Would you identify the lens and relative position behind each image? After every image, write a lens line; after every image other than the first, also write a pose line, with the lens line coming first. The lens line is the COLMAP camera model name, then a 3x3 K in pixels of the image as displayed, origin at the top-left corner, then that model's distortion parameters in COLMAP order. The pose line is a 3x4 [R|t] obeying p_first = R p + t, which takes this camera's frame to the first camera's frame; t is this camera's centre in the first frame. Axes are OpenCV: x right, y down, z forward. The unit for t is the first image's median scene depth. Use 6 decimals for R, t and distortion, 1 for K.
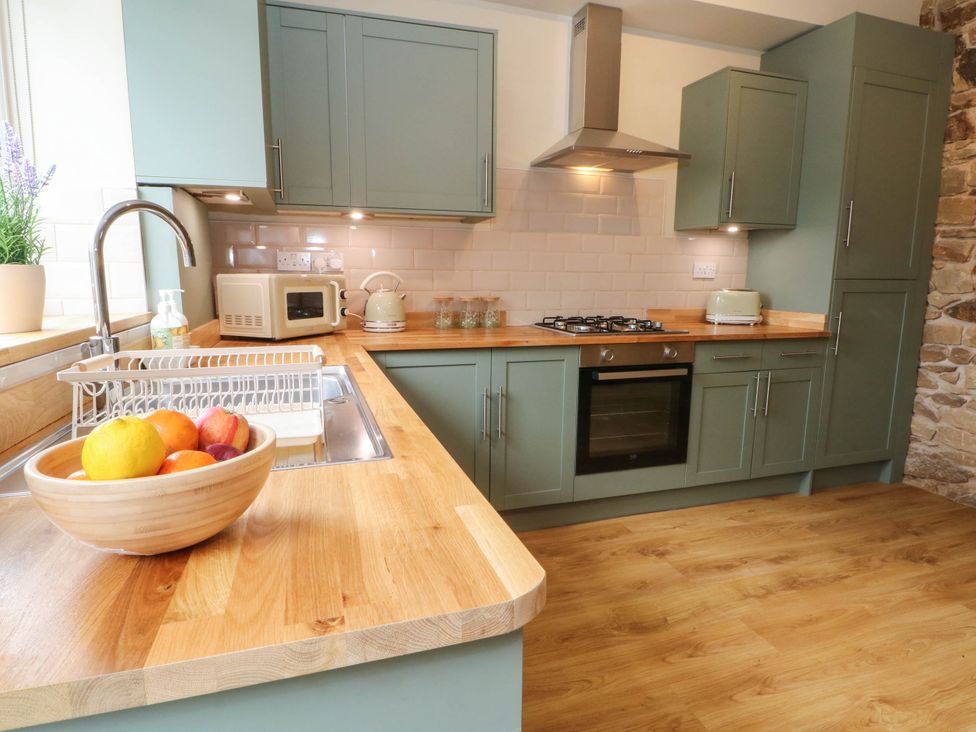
lens RADIAL K [[549.2, 0, 480.1], [0, 549.2, 364.1], [0, 0, 1]] dist [-0.000174, -0.010061]
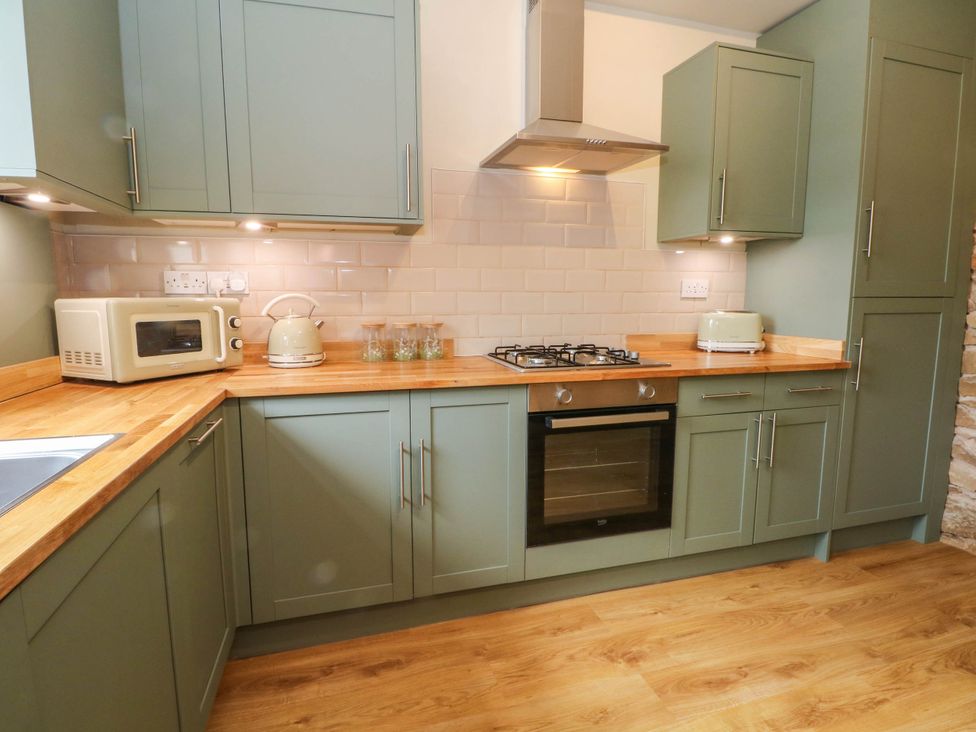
lens RADIAL K [[517.1, 0, 479.7], [0, 517.1, 363.9], [0, 0, 1]] dist [-0.001940, -0.011302]
pose [[0.999310, -0.004750, -0.036829, 0.122749], [0.003622, 0.999524, -0.030647, -0.035993], [0.036957, 0.030493, 0.998852, 0.224023]]
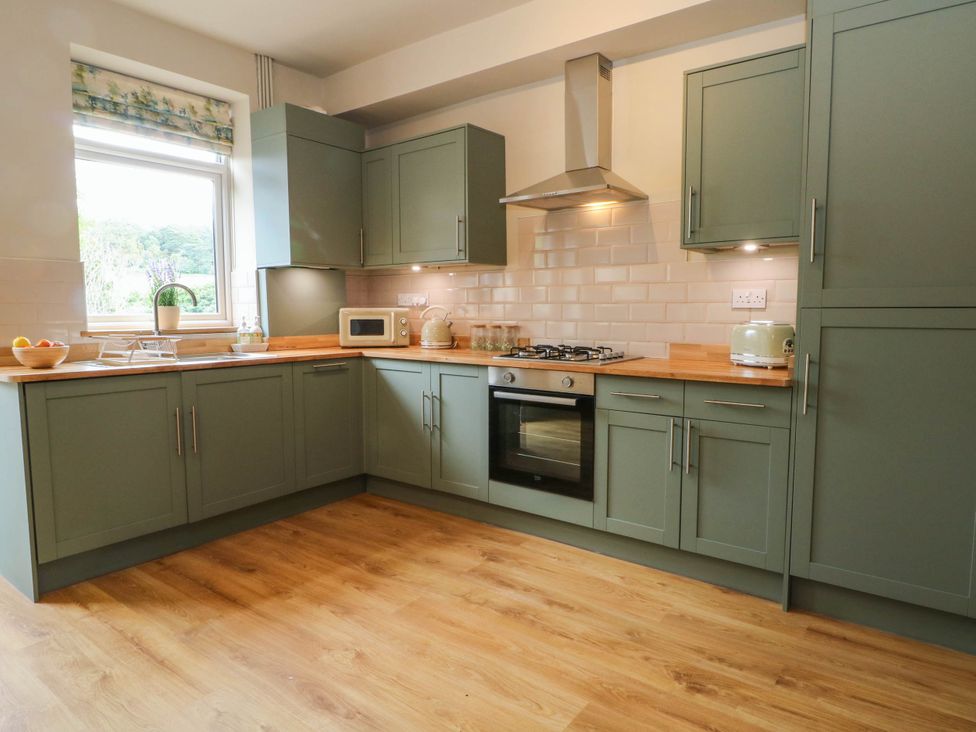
lens RADIAL K [[612.7, 0, 484.6], [0, 612.7, 362.8], [0, 0, 1]] dist [0.007083, -0.008456]
pose [[0.565396, 0.064179, -0.822319, 1.100873], [-0.124397, 0.992199, -0.008094, -0.025603], [0.815385, 0.106870, 0.568970, 0.213842]]
